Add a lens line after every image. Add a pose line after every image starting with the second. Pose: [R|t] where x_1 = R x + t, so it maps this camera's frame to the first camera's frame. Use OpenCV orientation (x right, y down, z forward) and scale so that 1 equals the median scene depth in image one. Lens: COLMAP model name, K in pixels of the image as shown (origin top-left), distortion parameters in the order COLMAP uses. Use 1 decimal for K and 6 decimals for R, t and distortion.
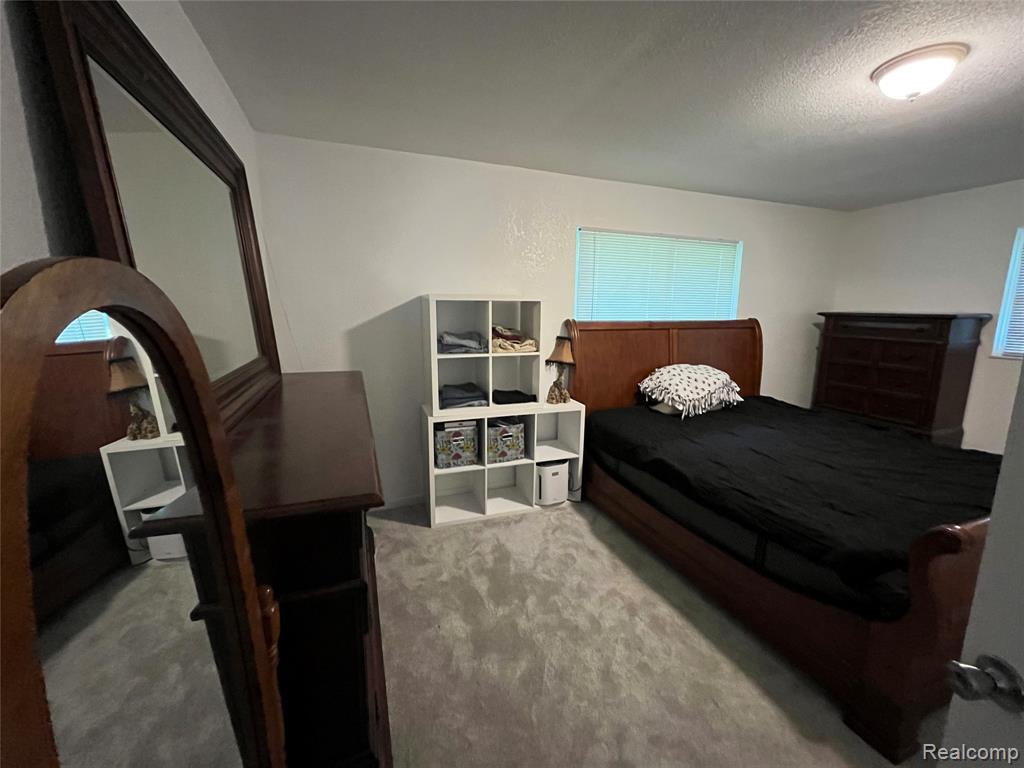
lens RADIAL K [[415.0, 0, 510.9], [0, 415.0, 380.0], [0, 0, 1]] dist [-0.003364, 0.000054]
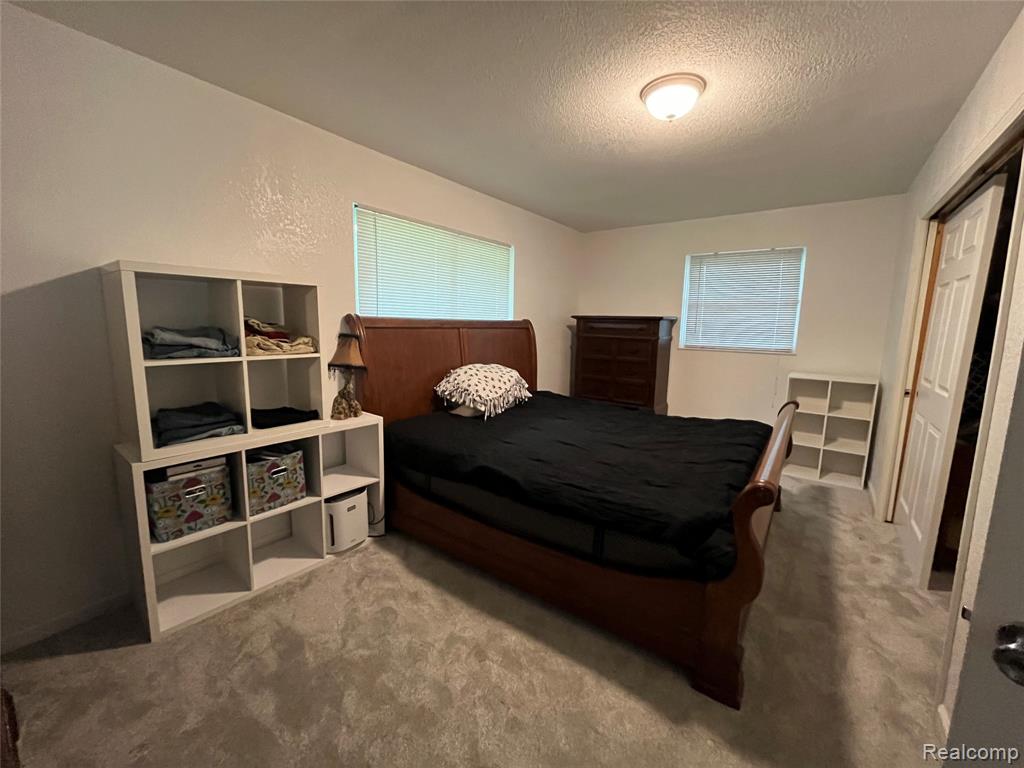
lens RADIAL K [[415.0, 0, 513.2], [0, 415.0, 381.5], [0, 0, 1]] dist [-0.003364, 0.000054]
pose [[0.839210, -0.064368, 0.539984, -0.048878], [0.076940, 0.997035, -0.000726, 0.012626], [-0.538337, 0.042156, 0.841675, 0.181407]]
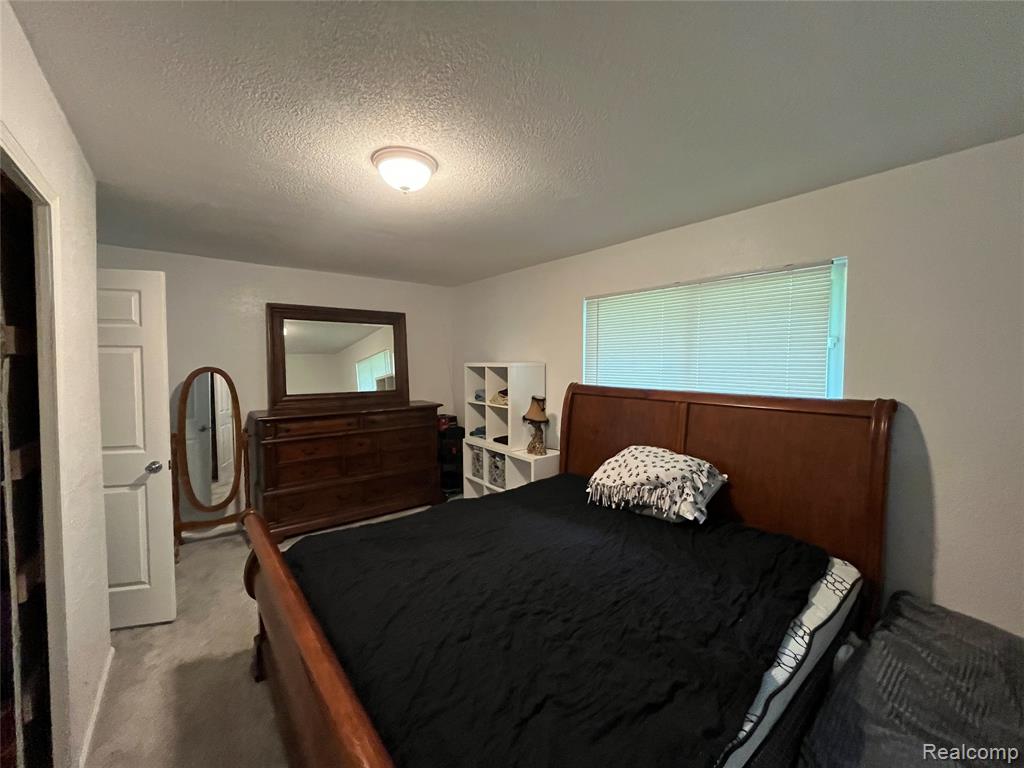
lens RADIAL K [[415.0, 0, 510.4], [0, 415.0, 383.2], [0, 0, 1]] dist [-0.003364, 0.000054]
pose [[0.305182, 0.040279, -0.951442, 1.347189], [-0.163376, 0.986507, -0.010641, -0.131089], [0.938175, 0.158690, 0.307645, 0.629040]]
